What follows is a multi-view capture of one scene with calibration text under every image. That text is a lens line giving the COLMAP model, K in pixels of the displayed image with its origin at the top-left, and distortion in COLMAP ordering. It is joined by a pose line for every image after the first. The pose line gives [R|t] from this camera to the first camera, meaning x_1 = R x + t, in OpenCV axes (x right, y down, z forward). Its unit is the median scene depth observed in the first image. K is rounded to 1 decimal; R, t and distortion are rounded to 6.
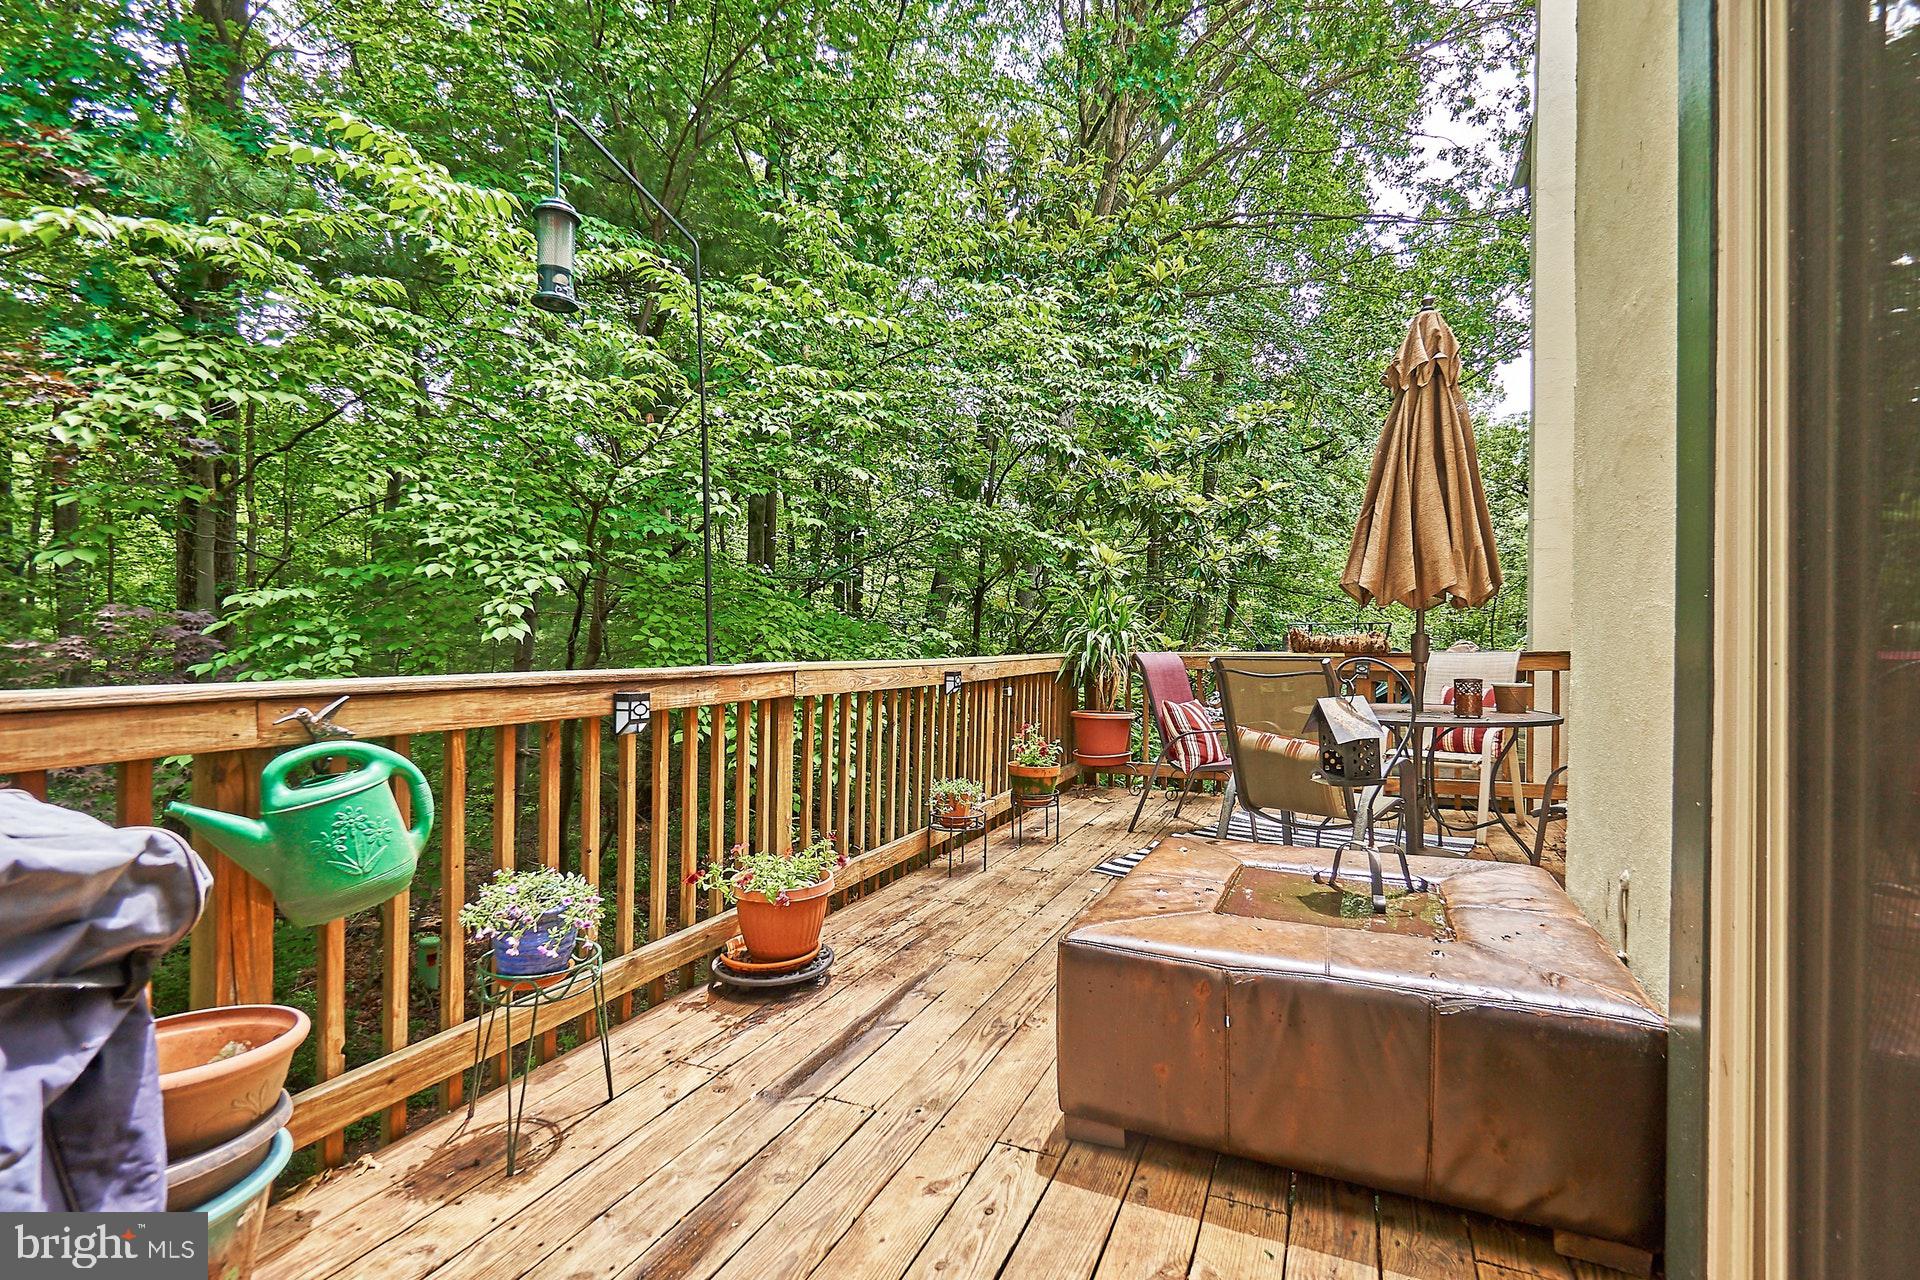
lens RADIAL K [[846.1, 0, 958.8], [0, 846.1, 642.1], [0, 0, 1]] dist [-0.007486, 0.000593]
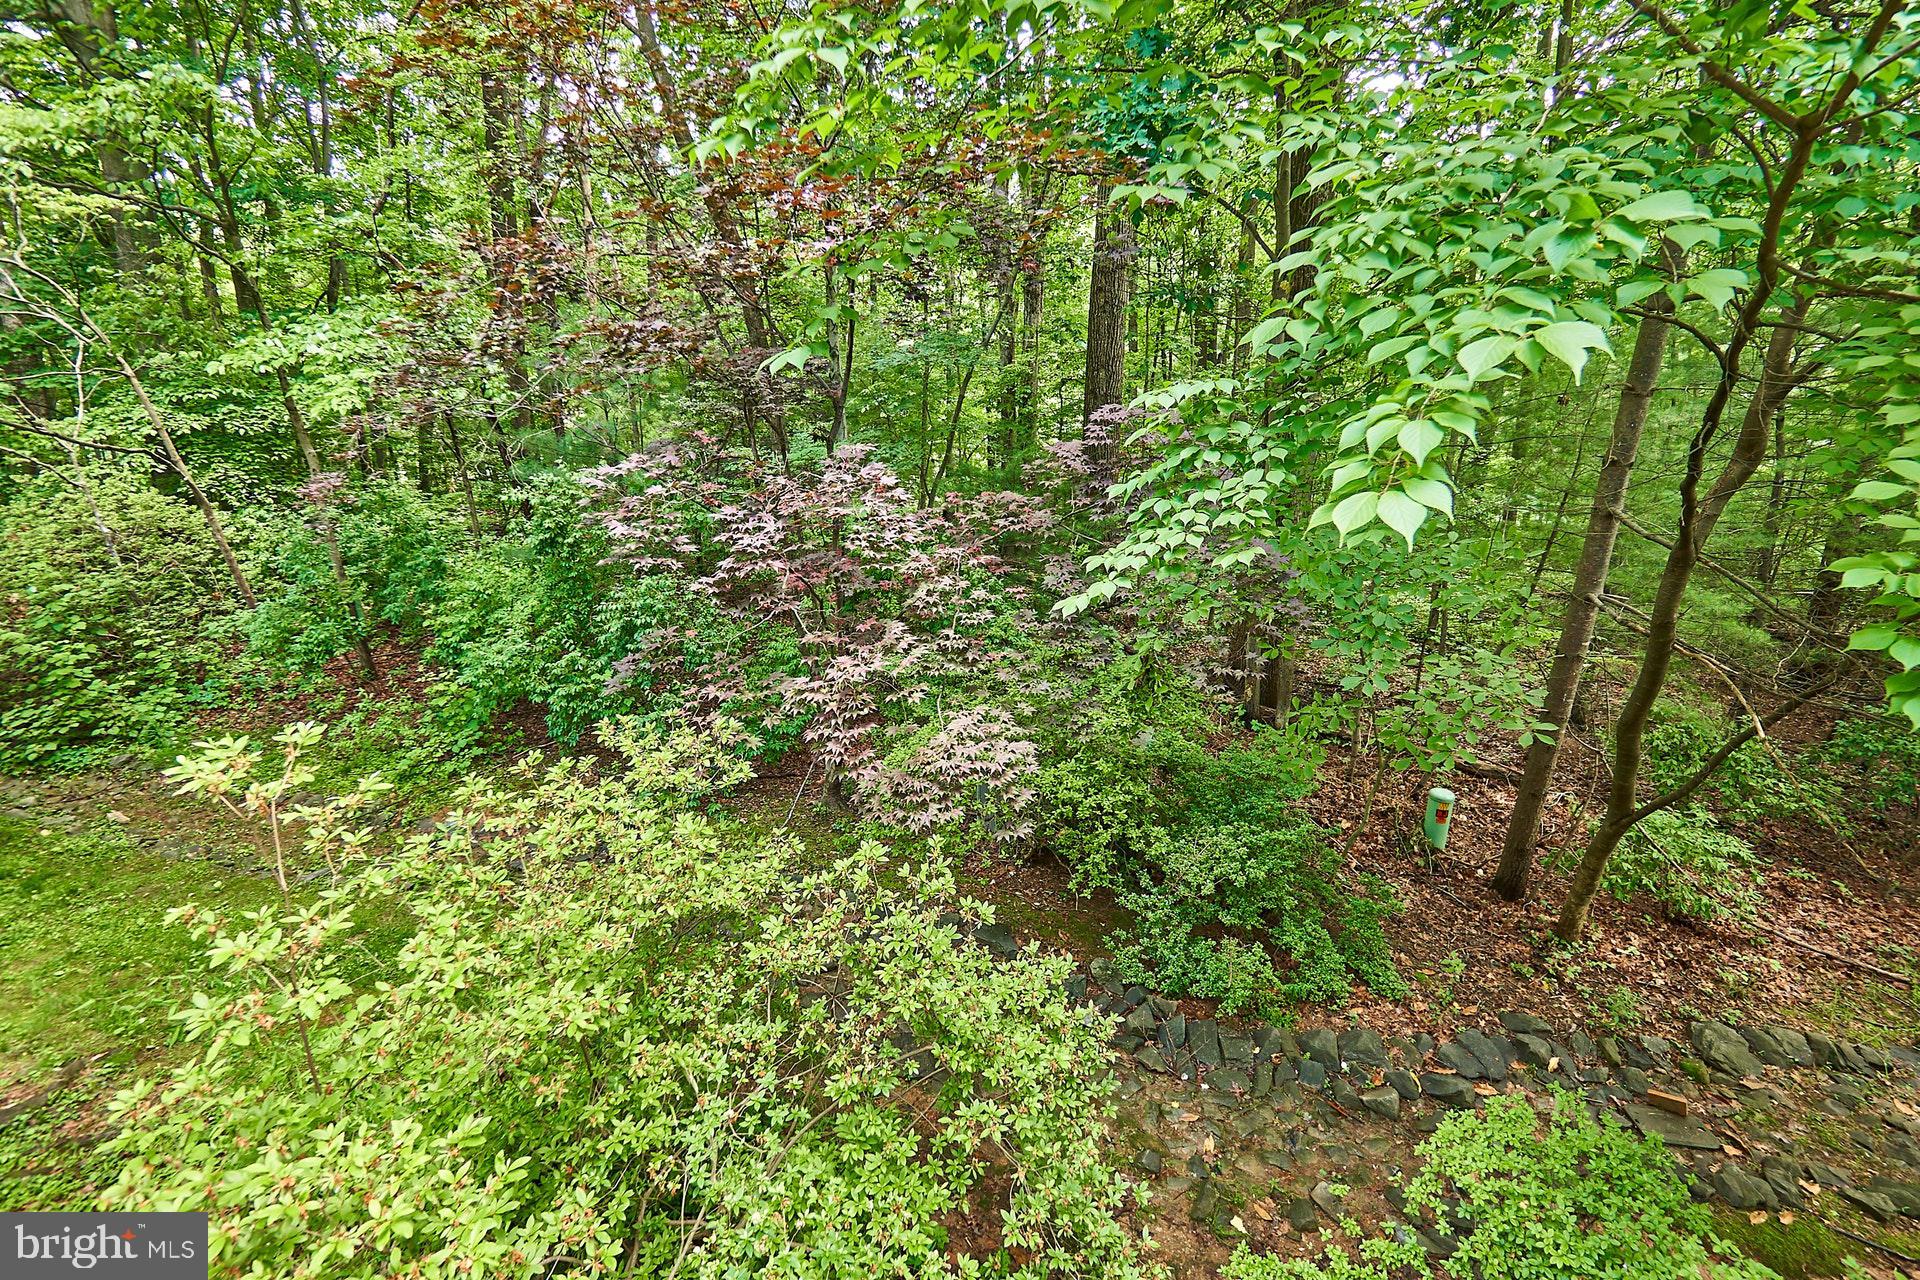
lens RADIAL K [[846.1, 0, 957.1], [0, 846.1, 636.7], [0, 0, 1]] dist [-0.007486, 0.000593]
pose [[0.406019, 0.224222, -0.885931, -0.263775], [0.008826, 0.968426, 0.249145, -0.043537], [0.913822, -0.108977, 0.391220, 0.641895]]
